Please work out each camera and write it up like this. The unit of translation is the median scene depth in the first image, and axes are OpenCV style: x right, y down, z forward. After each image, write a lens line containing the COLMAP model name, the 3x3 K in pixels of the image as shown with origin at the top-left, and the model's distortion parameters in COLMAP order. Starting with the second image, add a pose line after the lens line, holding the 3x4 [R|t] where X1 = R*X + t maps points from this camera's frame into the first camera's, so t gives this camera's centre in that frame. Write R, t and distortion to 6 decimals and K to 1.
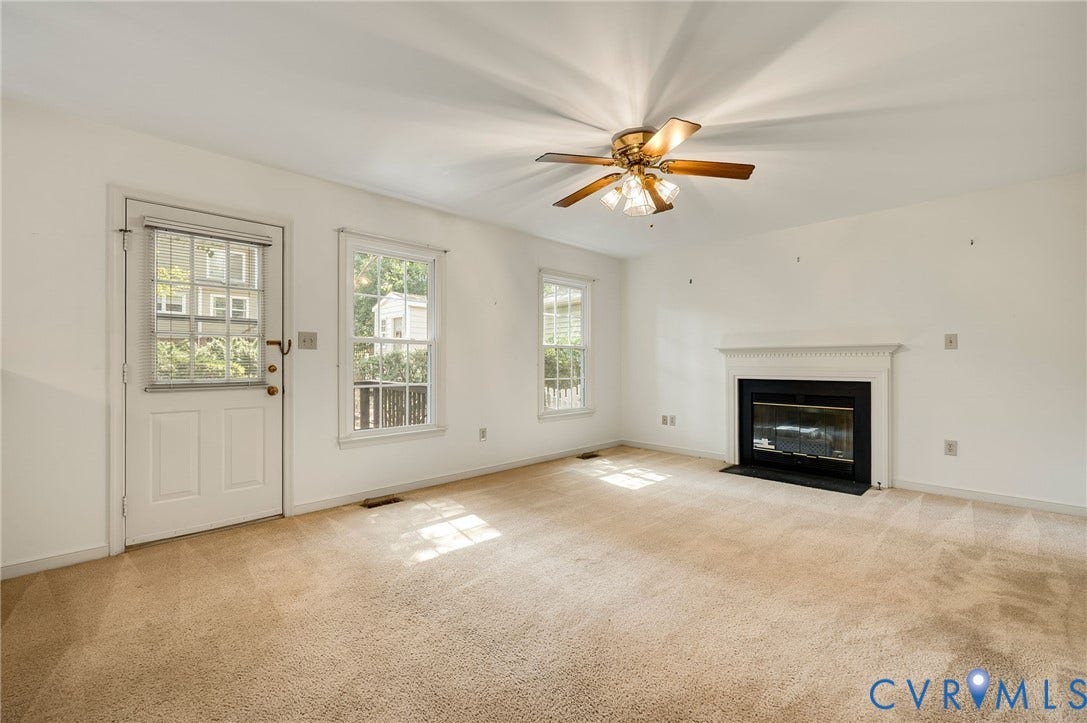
lens RADIAL K [[451.9, 0, 550.8], [0, 451.9, 356.9], [0, 0, 1]] dist [-0.010034, -0.001331]
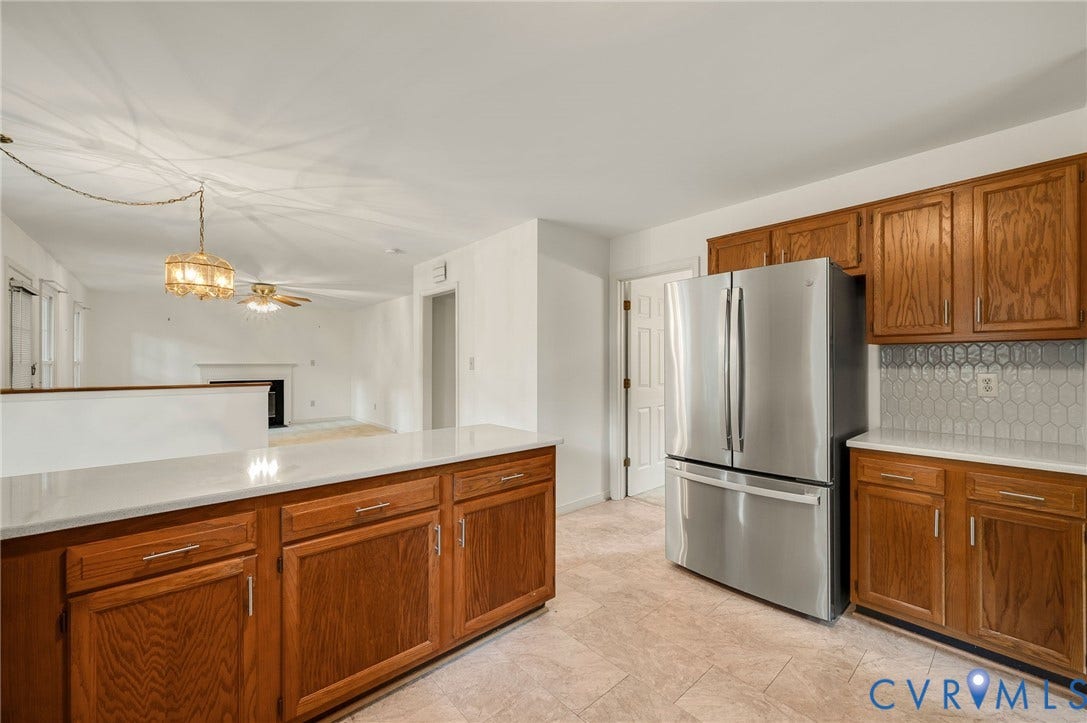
lens RADIAL K [[430.2, 0, 544.8], [0, 430.2, 364.2], [0, 0, 1]] dist [0.007877, -0.000284]
pose [[0.070681, -0.002681, 0.997495, -1.317312], [-0.012802, 0.999912, 0.003595, -0.046580], [-0.997417, -0.013024, 0.070640, -0.458143]]
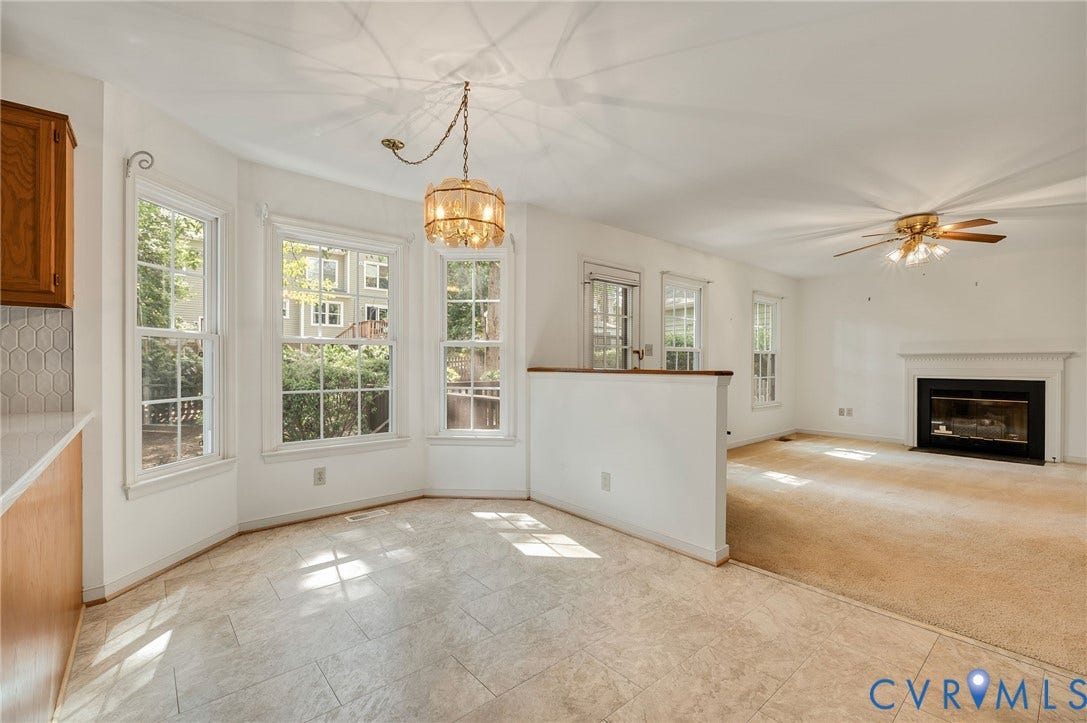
lens RADIAL K [[465.5, 0, 550.1], [0, 465.5, 363.1], [0, 0, 1]] dist [-0.008114, -0.000444]
pose [[0.997551, 0.001609, -0.069926, -0.584725], [-0.000705, 0.999916, 0.012941, -0.010867], [0.069941, -0.012860, 0.997468, -0.400449]]
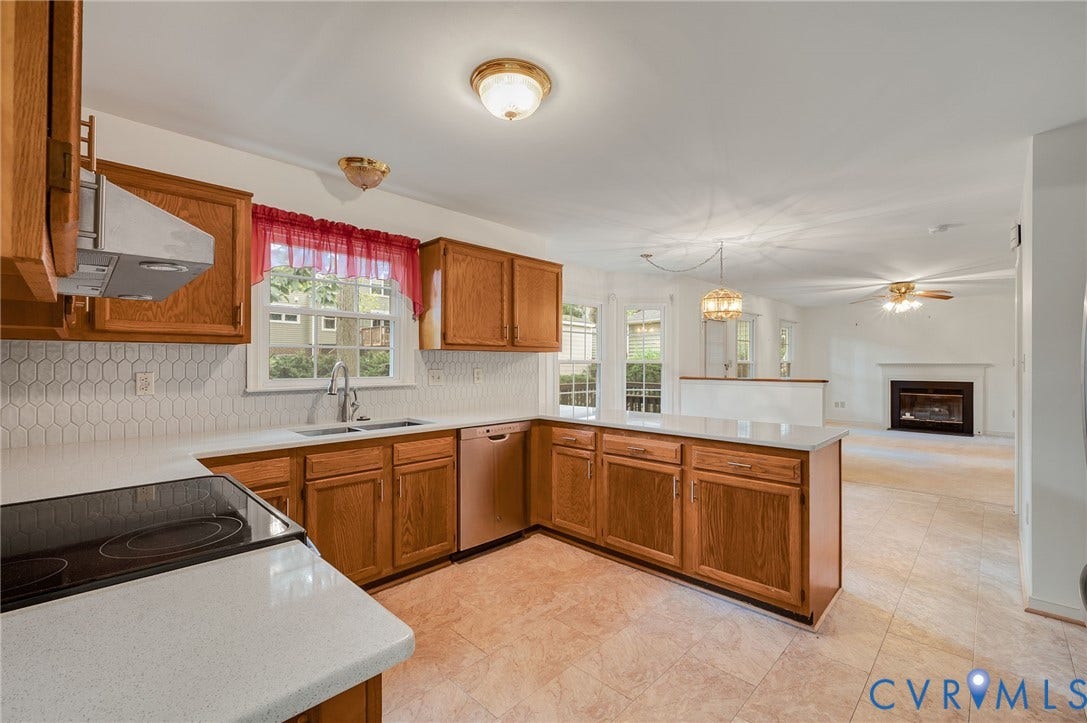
lens RADIAL K [[451.9, 0, 552.0], [0, 451.9, 362.2], [0, 0, 1]] dist [-0.010034, -0.001331]
pose [[0.999968, -0.000988, 0.007905, -1.098163], [0.000909, 0.999949, 0.010036, -0.050686], [-0.007915, -0.010029, 0.999918, -0.904631]]
